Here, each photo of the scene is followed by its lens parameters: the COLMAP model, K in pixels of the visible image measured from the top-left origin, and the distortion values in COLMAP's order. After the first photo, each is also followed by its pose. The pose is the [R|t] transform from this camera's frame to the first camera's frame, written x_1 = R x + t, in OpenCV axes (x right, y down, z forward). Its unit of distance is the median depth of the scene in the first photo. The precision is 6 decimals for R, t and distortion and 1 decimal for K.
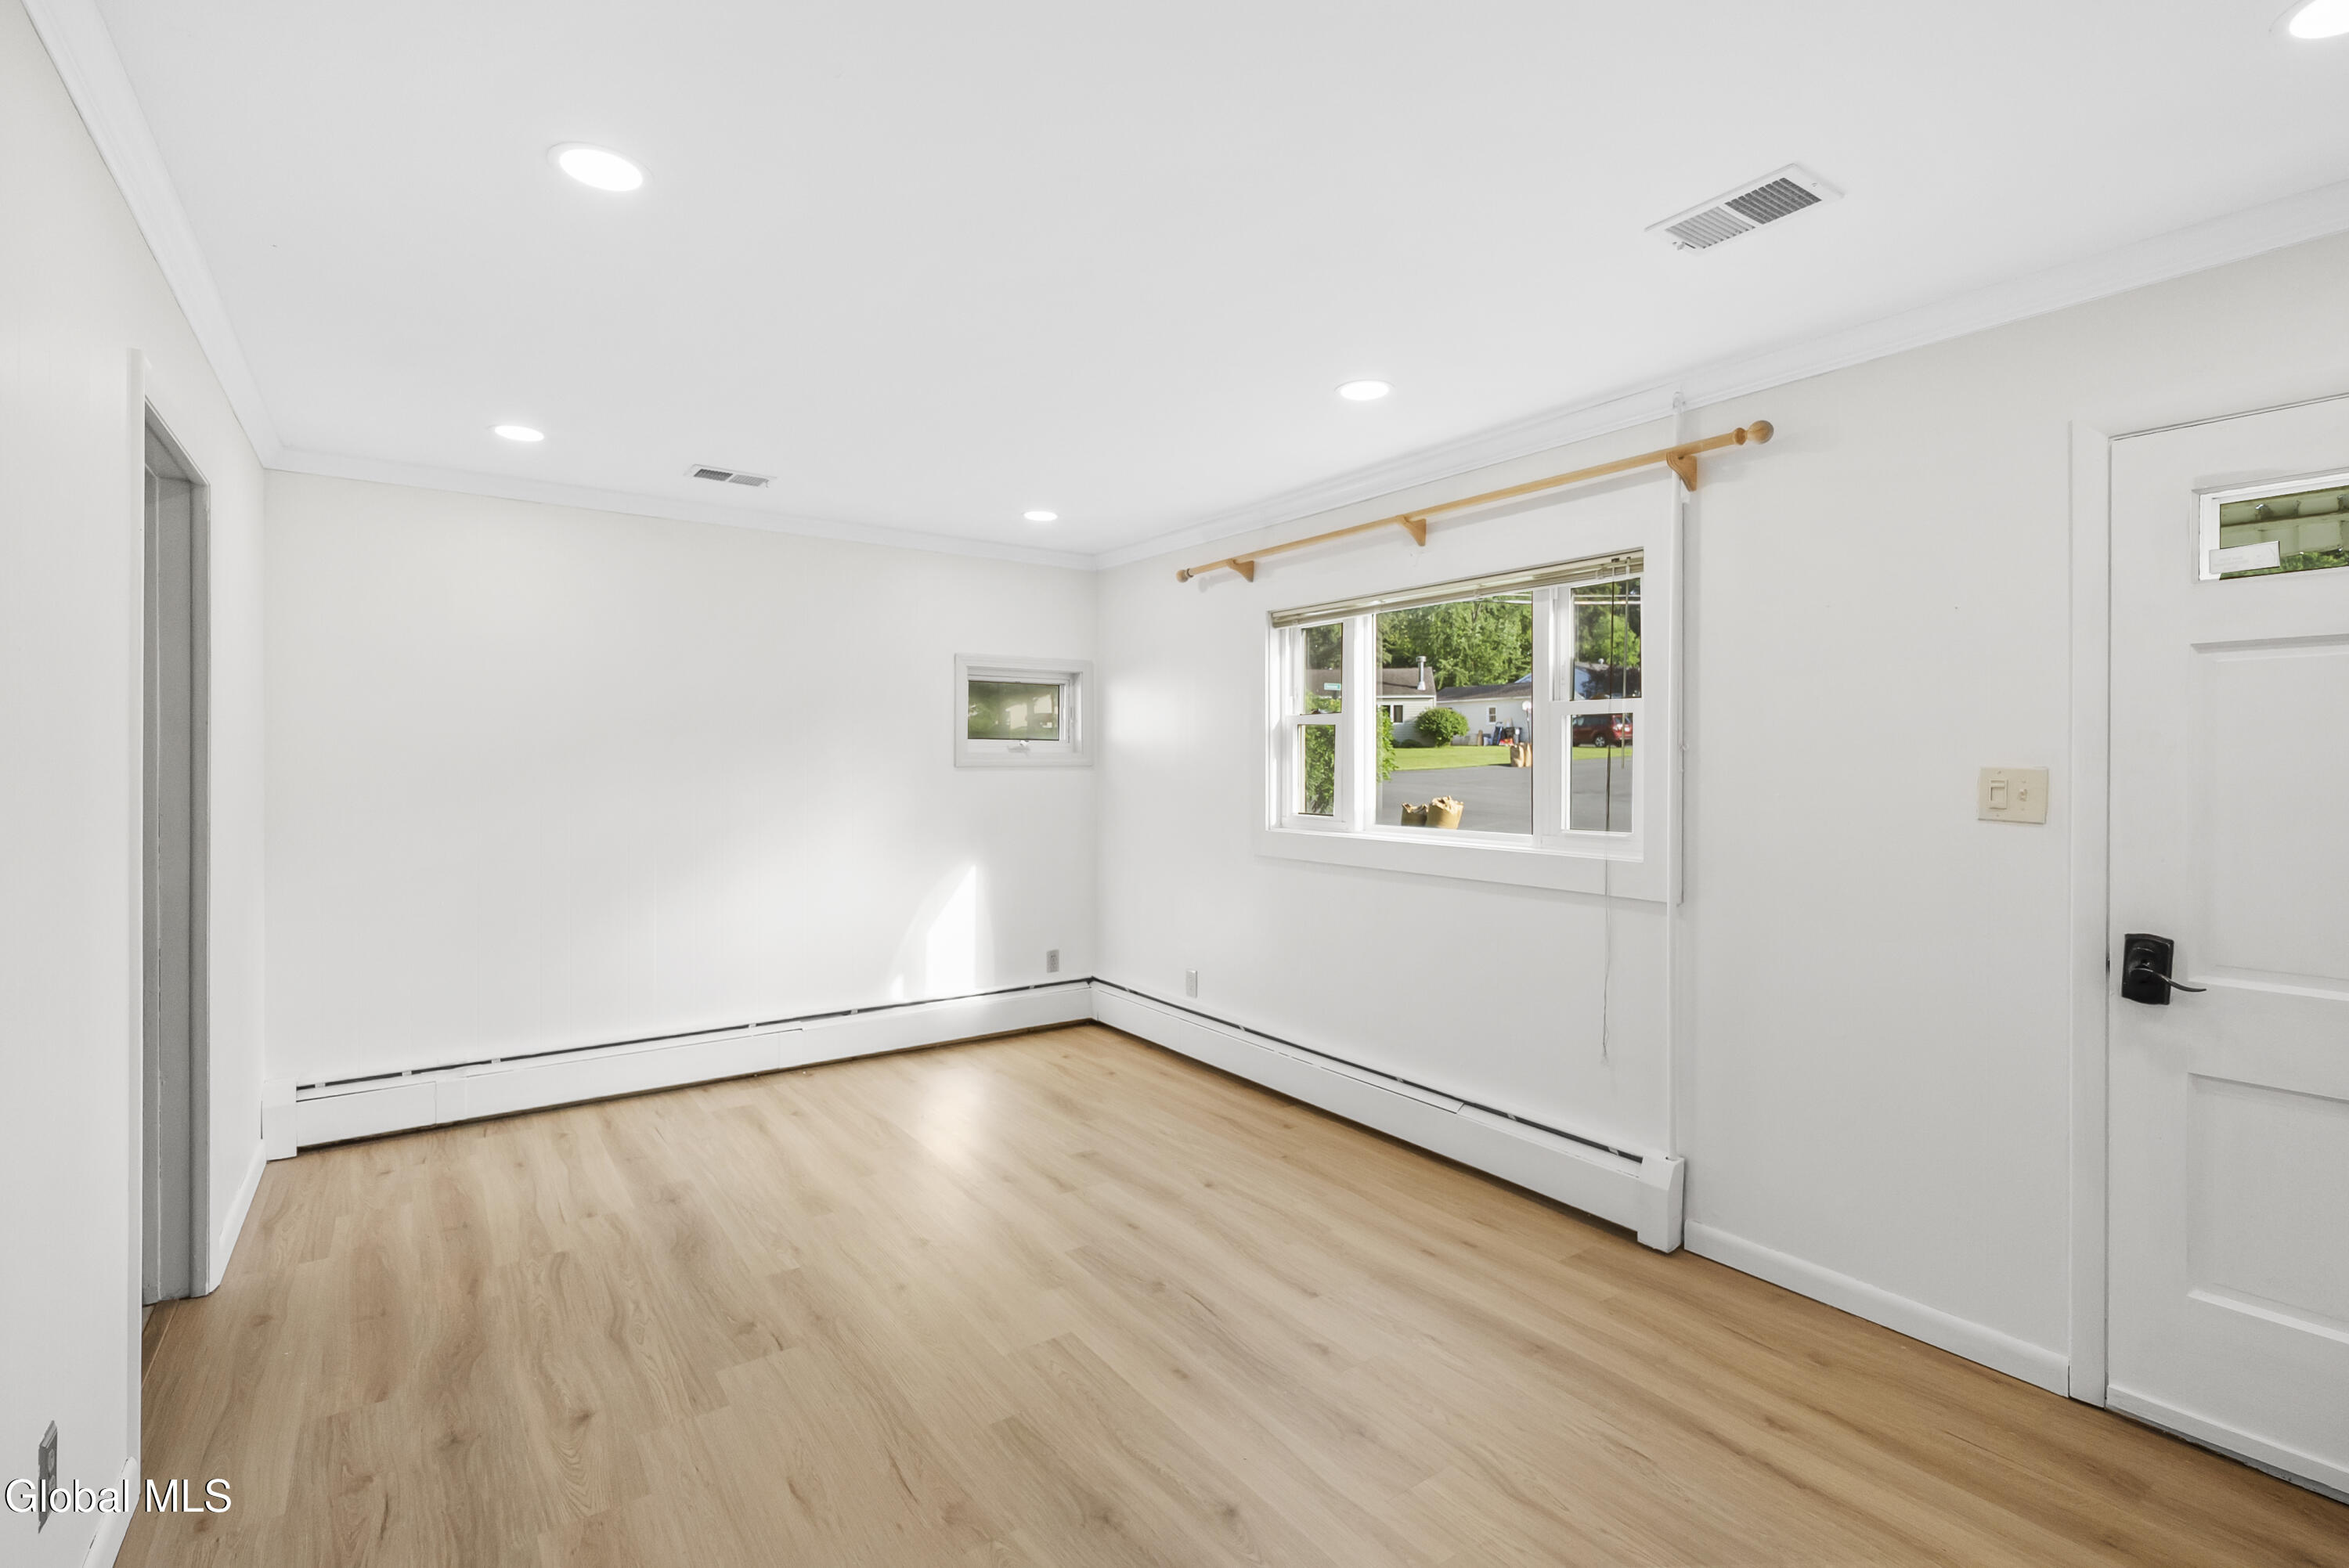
lens RADIAL K [[1052.5, 0, 1179.3], [0, 1052.5, 763.2], [0, 0, 1]] dist [0.000565, -0.002150]
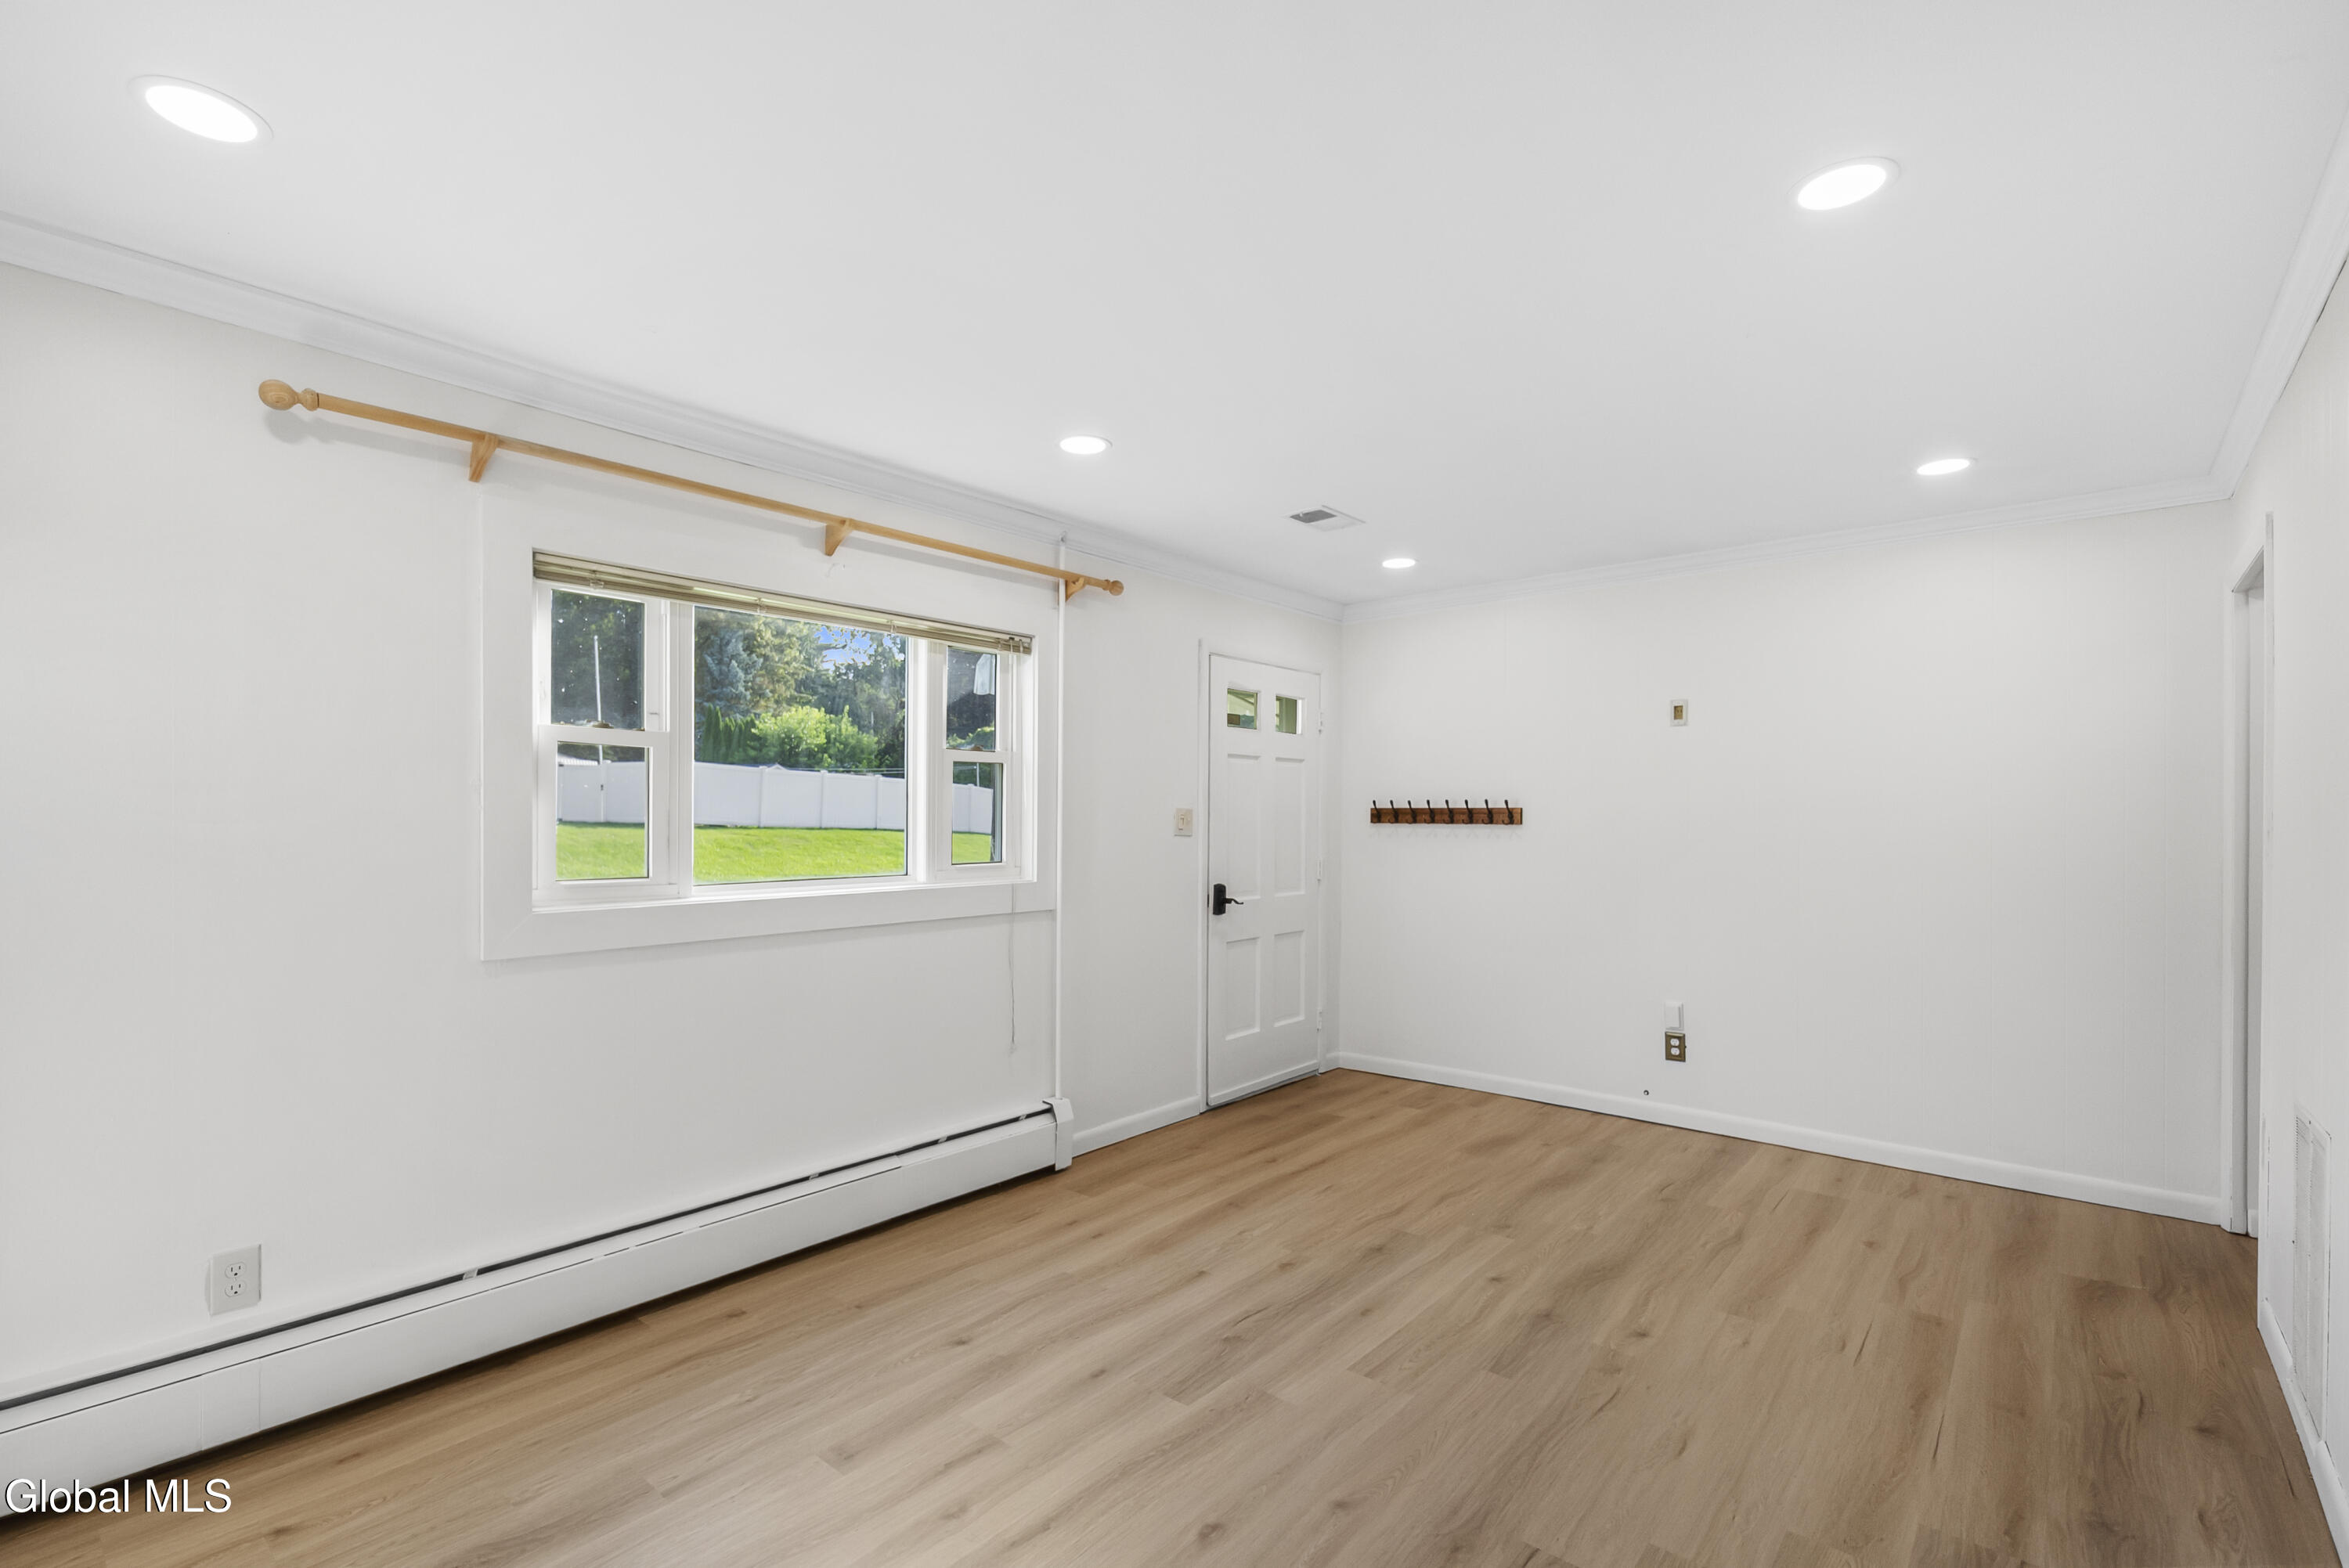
lens RADIAL K [[1052.5, 0, 1162.0], [0, 1052.5, 824.5], [0, 0, 1]] dist [0.000565, -0.002150]
pose [[-0.228857, -0.012321, 0.973382, -0.881498], [0.001302, 0.999915, 0.012963, 0.008204], [-0.973459, 0.004234, -0.228821, 1.196107]]
